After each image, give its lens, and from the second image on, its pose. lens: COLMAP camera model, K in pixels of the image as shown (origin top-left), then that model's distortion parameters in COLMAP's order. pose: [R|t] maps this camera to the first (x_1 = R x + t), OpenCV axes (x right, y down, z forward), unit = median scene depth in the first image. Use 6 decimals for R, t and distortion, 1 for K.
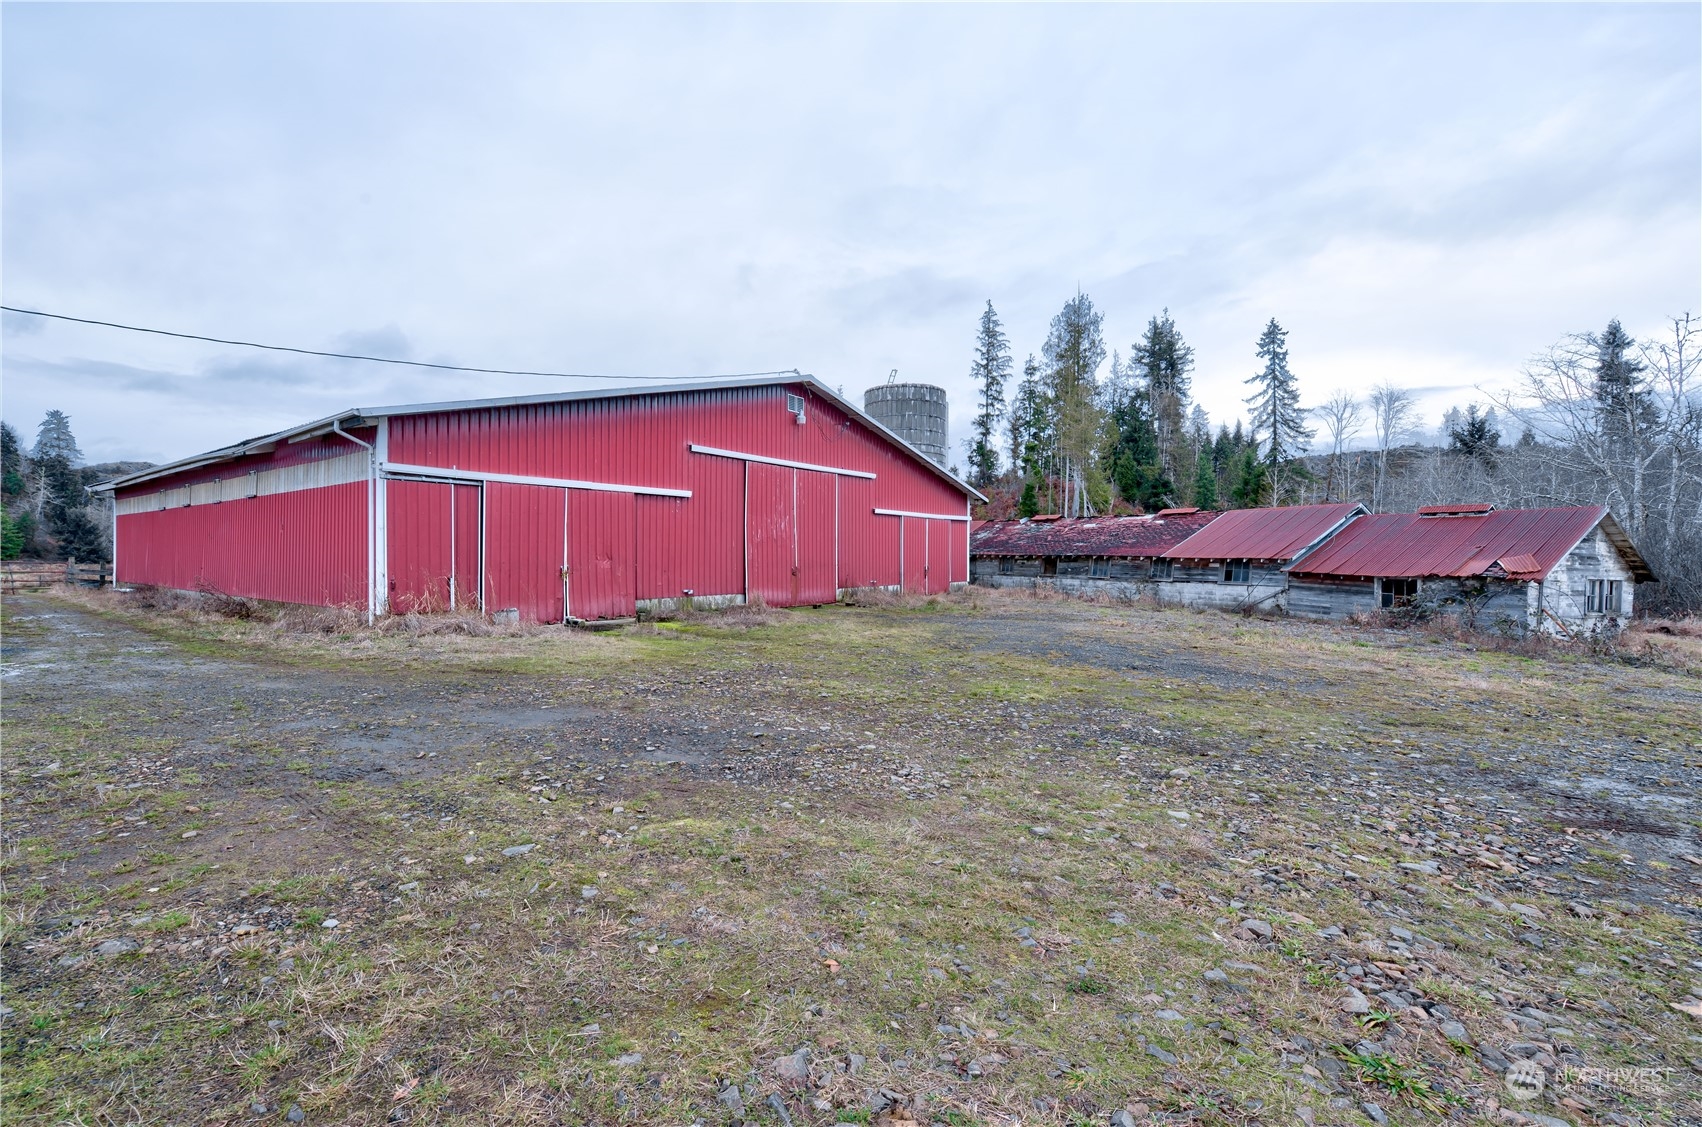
lens RADIAL K [[727.0, 0, 850.1], [0, 727.0, 556.7], [0, 0, 1]] dist [-0.002666, 0.002455]
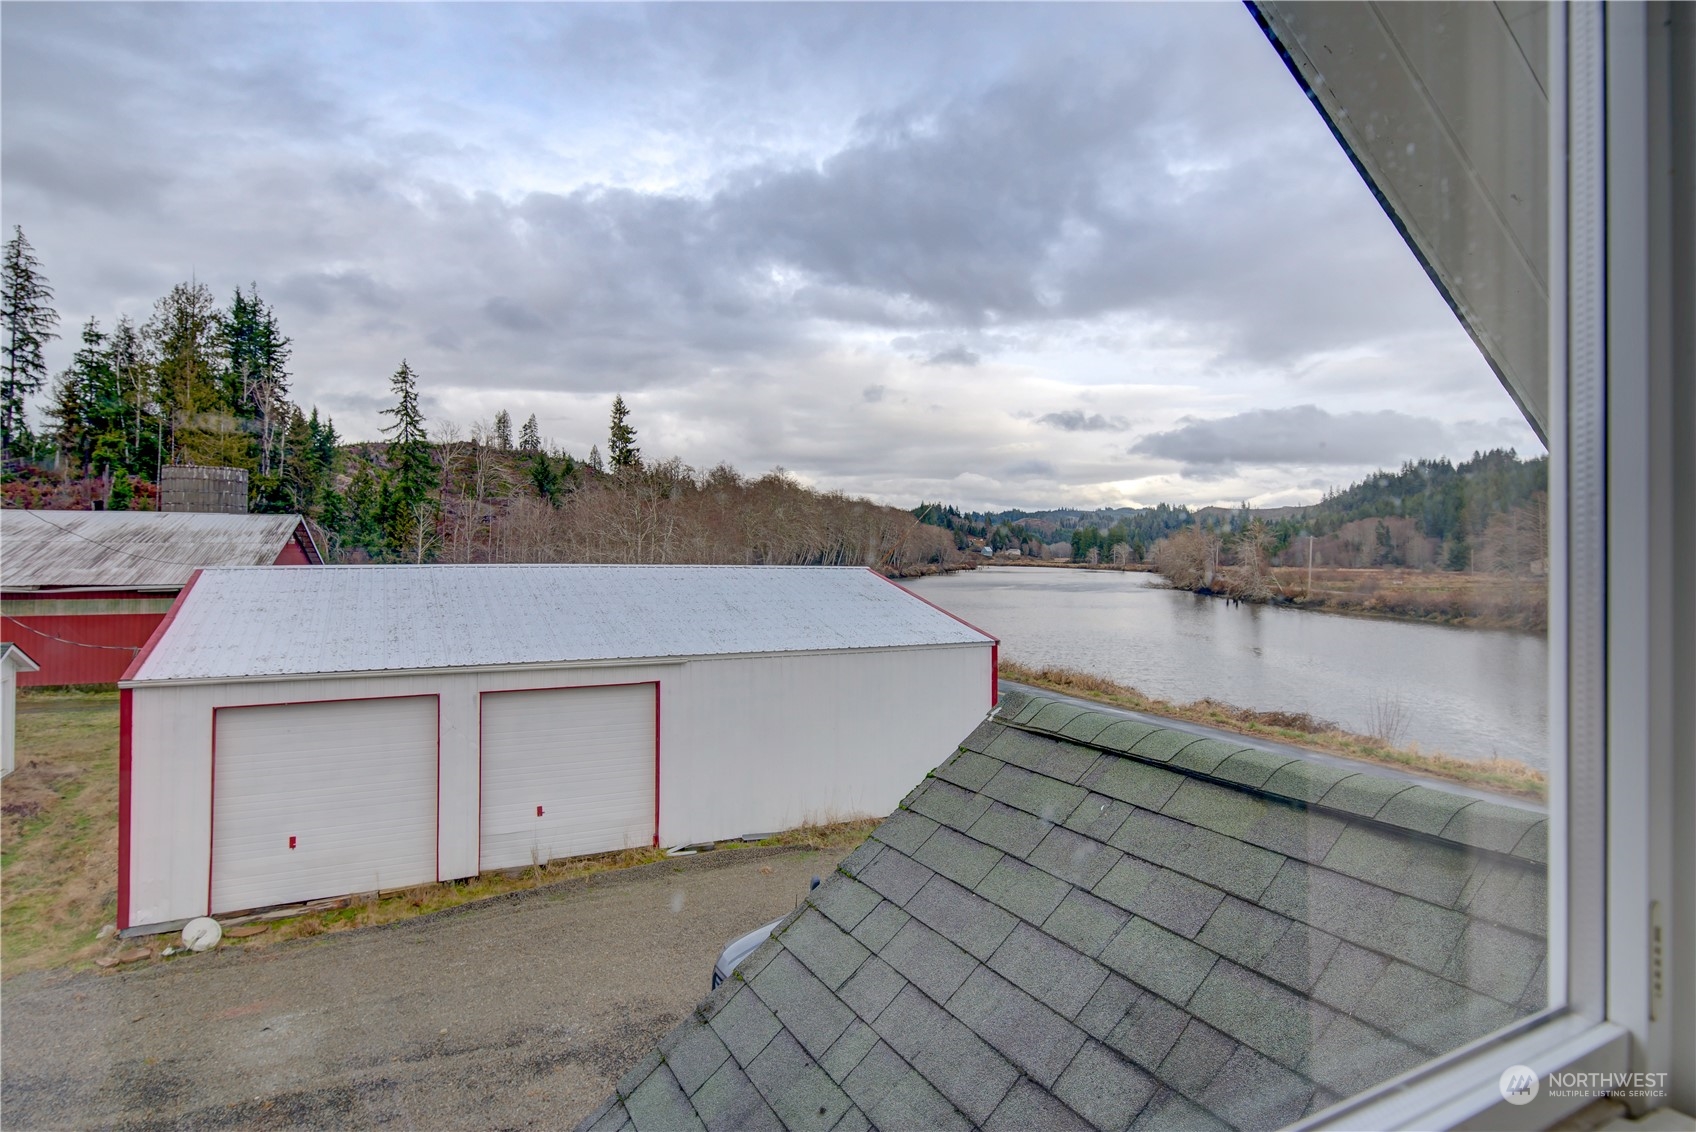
lens RADIAL K [[908.7, 0, 852.5], [0, 908.7, 548.5], [0, 0, 1]] dist [0.016051, -0.002349]
pose [[0.476563, 0.002422, 0.879137, -0.277141], [-0.007067, 0.999974, 0.001076, -0.043521], [-0.879112, -0.006726, 0.476568, -0.228504]]
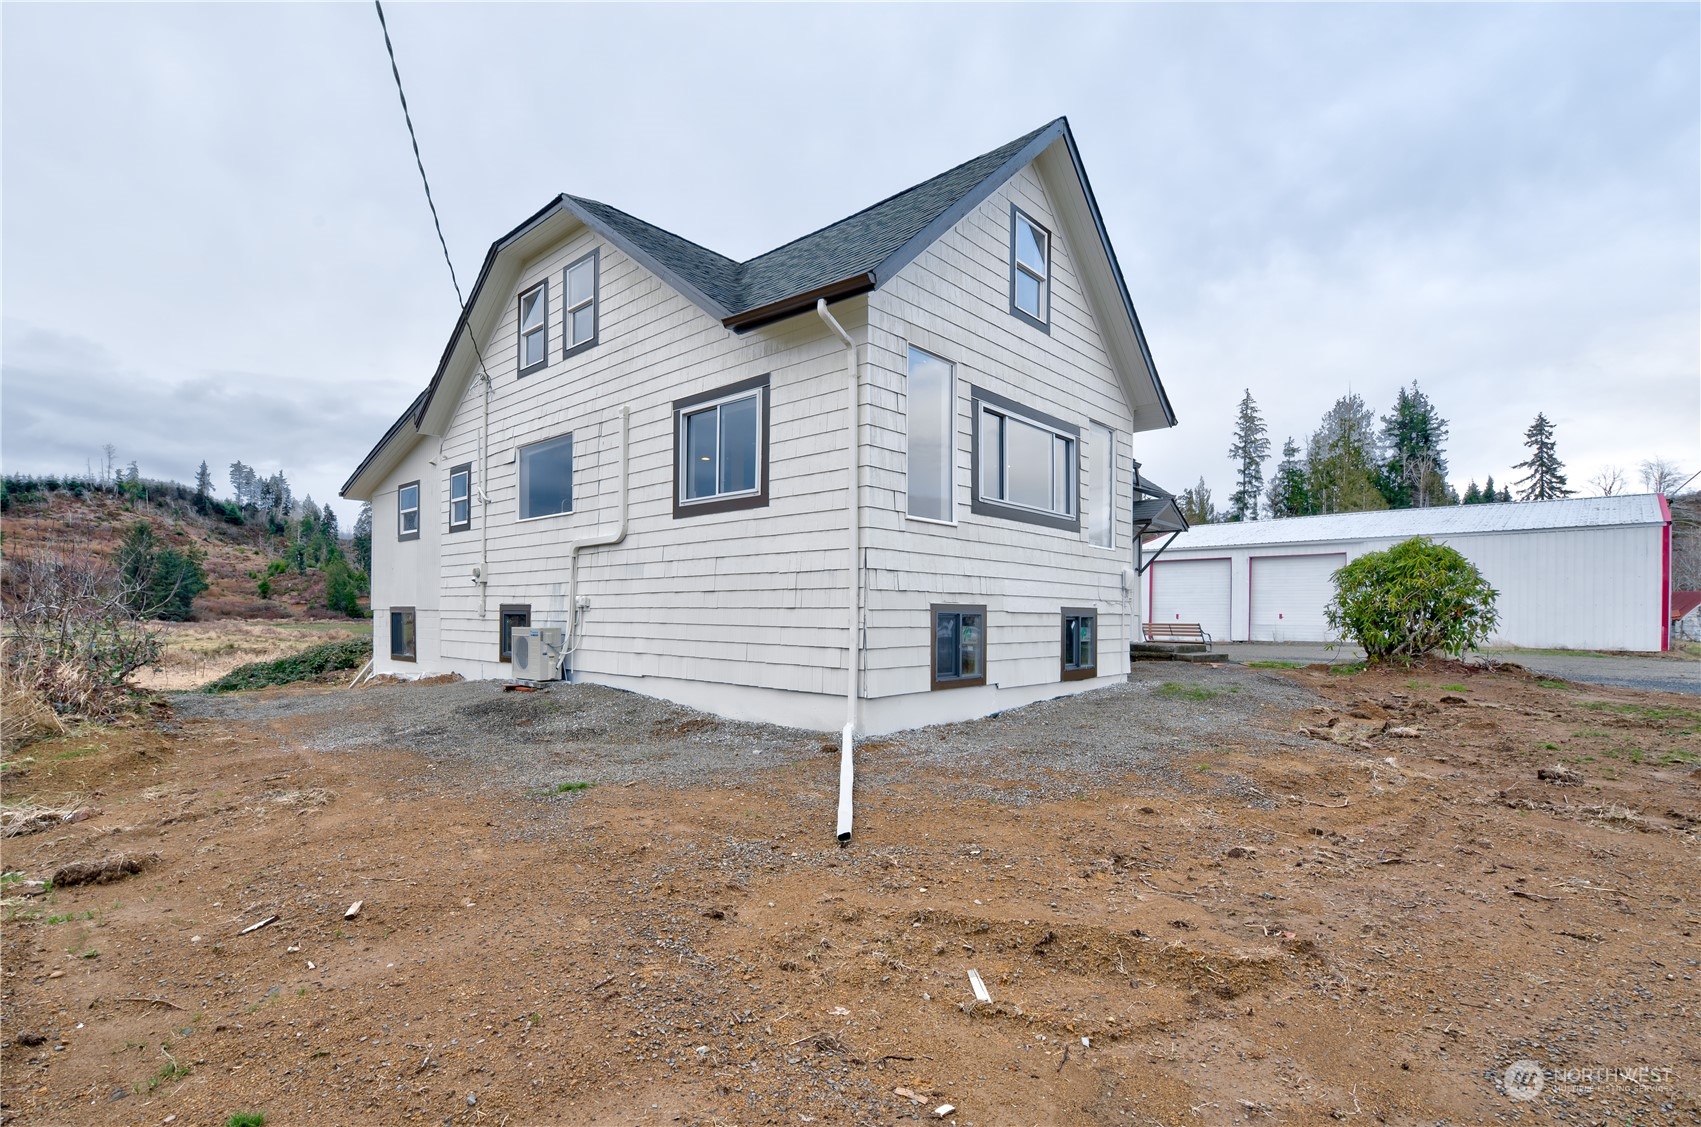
lens RADIAL K [[805.2, 0, 829.2], [0, 805.2, 614.9], [0, 0, 1]] dist [-0.002295, -0.000418]
pose [[0.983500, 0.002301, -0.180895, -0.270064], [-0.003251, 0.999982, -0.004955, 0.003808], [0.180880, 0.005461, 0.983490, -0.415330]]
